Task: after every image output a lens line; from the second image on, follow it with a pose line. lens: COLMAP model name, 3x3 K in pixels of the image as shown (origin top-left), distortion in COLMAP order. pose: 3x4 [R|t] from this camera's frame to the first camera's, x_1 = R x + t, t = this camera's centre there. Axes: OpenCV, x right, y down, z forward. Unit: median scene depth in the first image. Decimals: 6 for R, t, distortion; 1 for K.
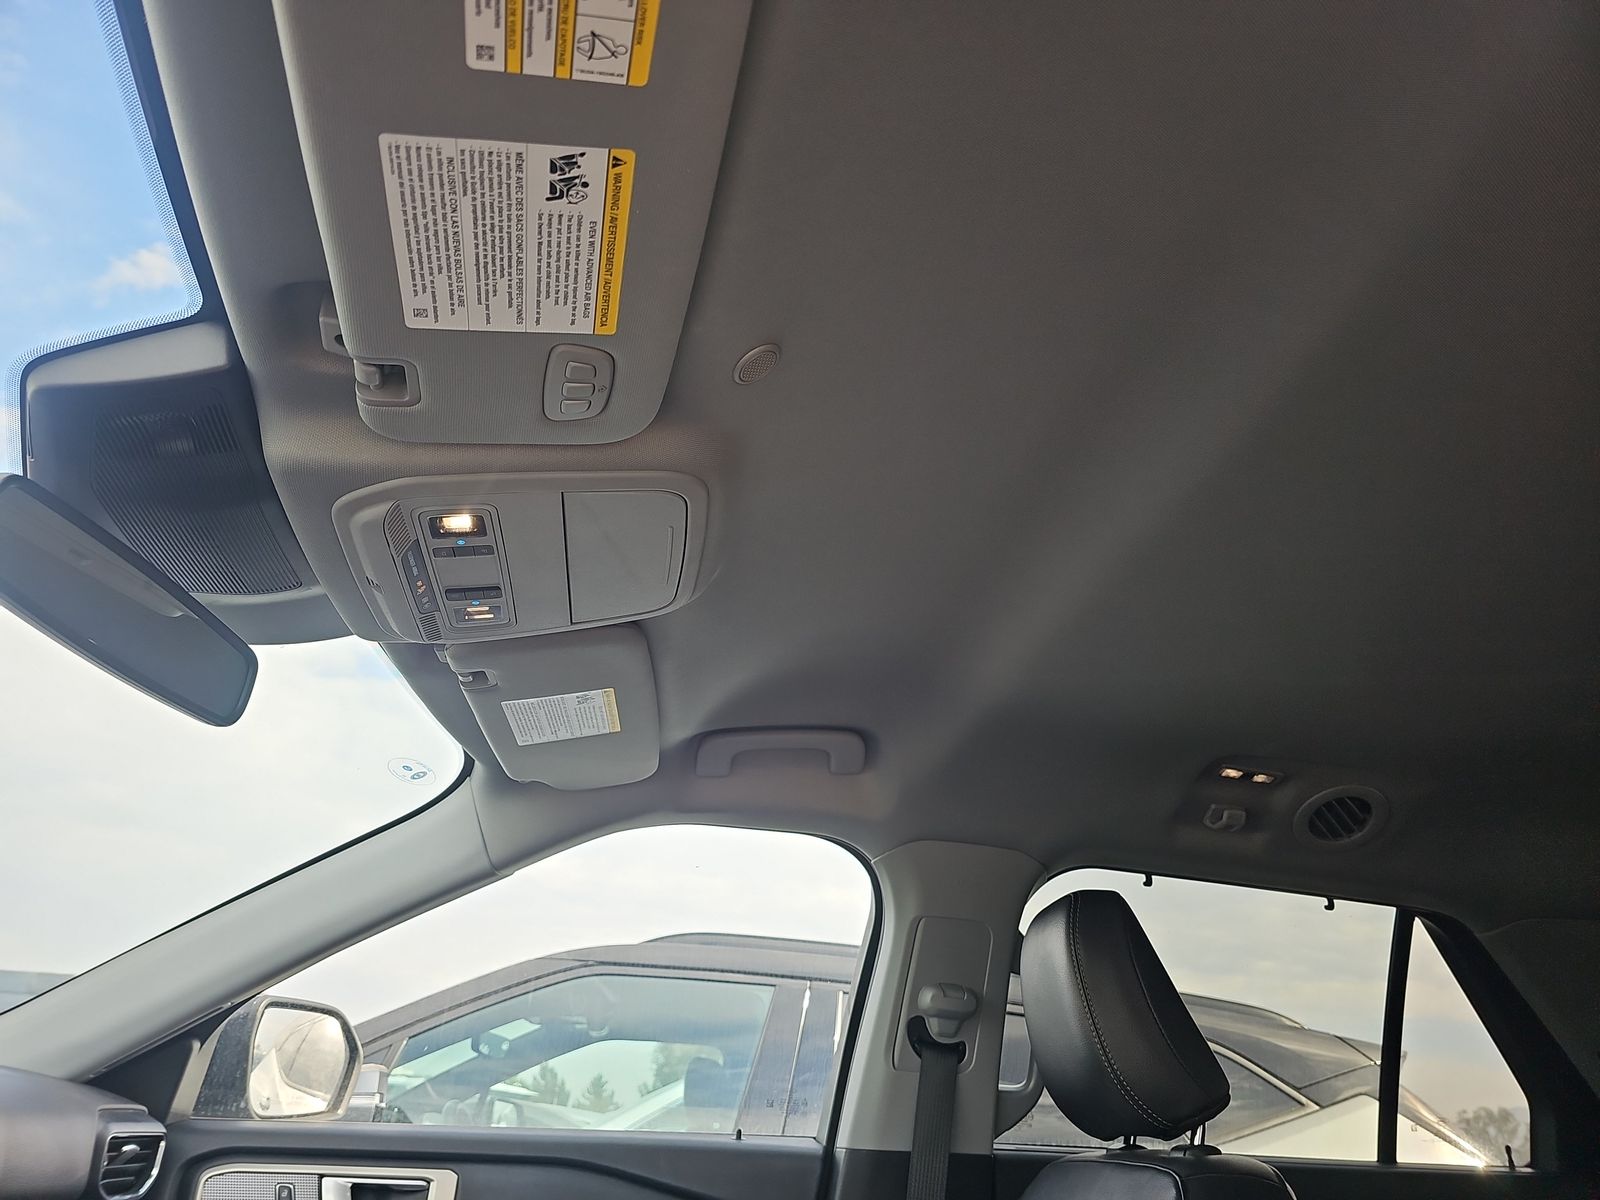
lens RADIAL K [[1071.1, 0, 800.0], [0, 1071.1, 600.0], [0, 0, 1]] dist [0.065819, -0.075876]
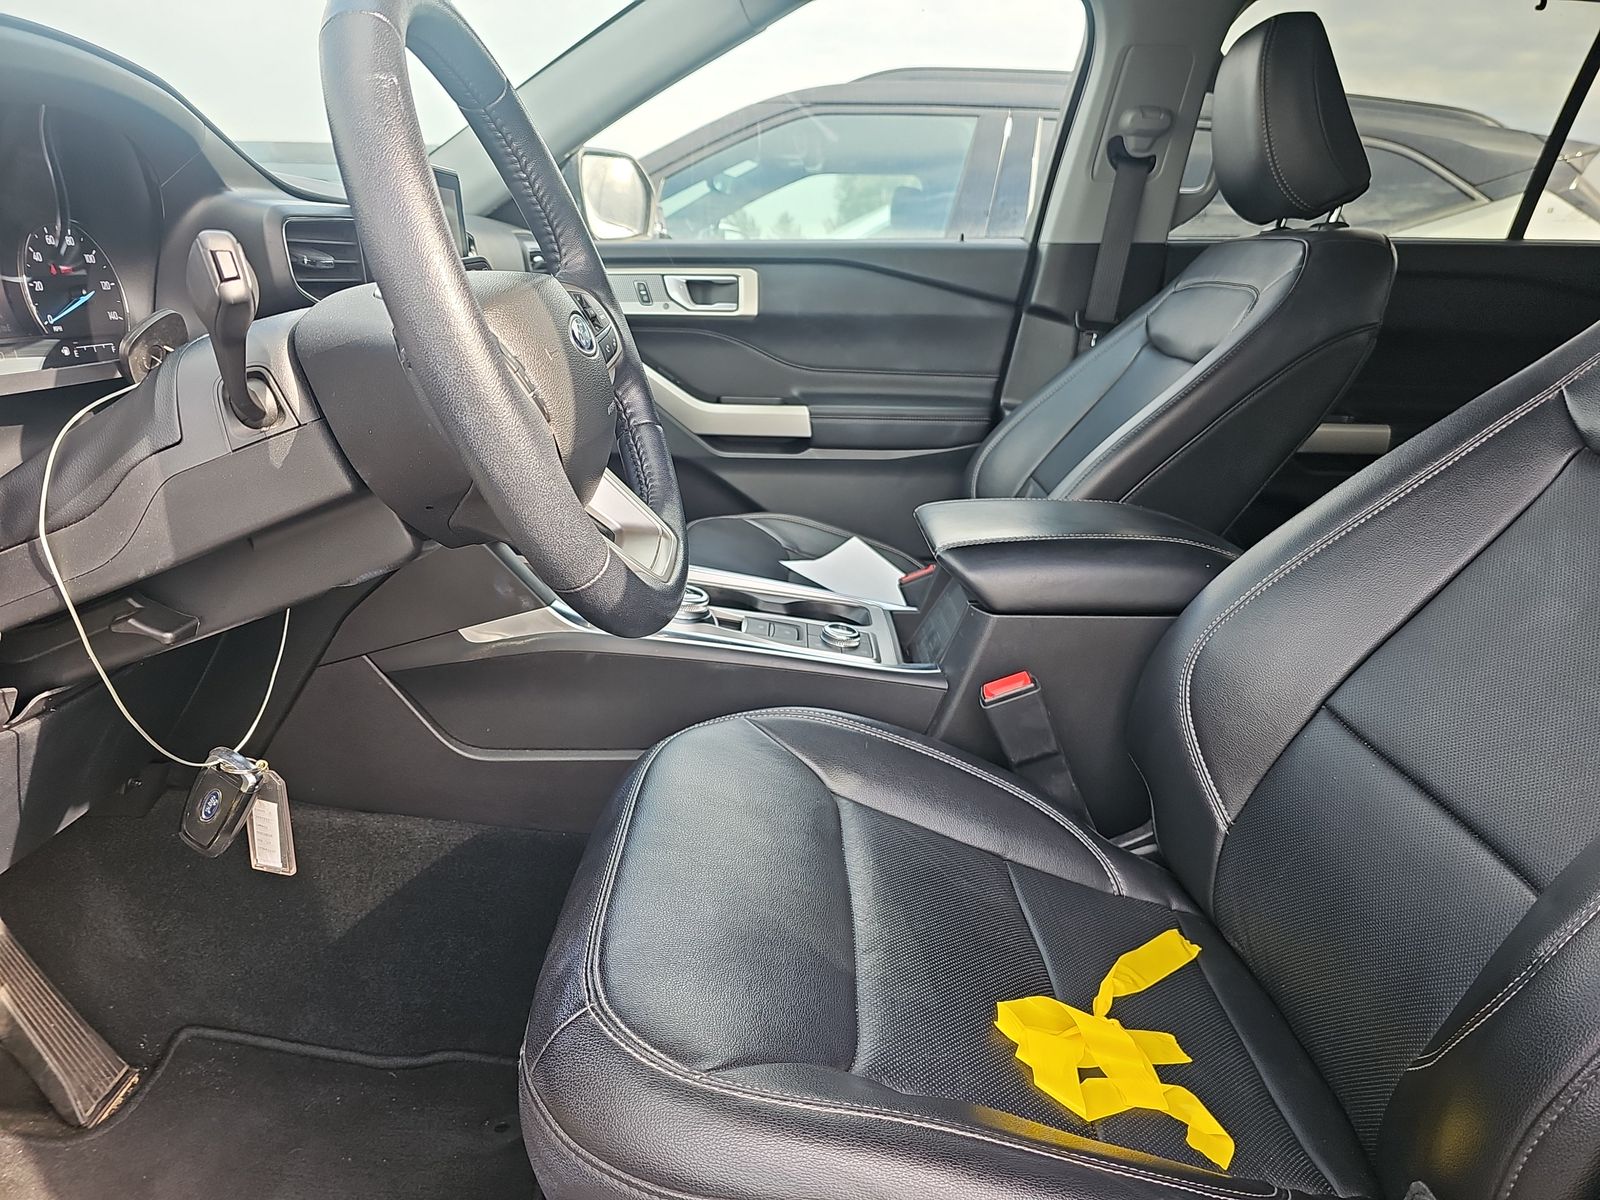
lens RADIAL K [[1071.1, 0, 800.0], [0, 1071.1, 600.0], [0, 0, 1]] dist [0.065819, -0.075876]
pose [[0.987459, 0.015165, -0.157143, -0.039206], [0.097503, 0.724272, 0.682586, -0.089235], [0.124165, -0.689348, 0.713711, -0.236580]]
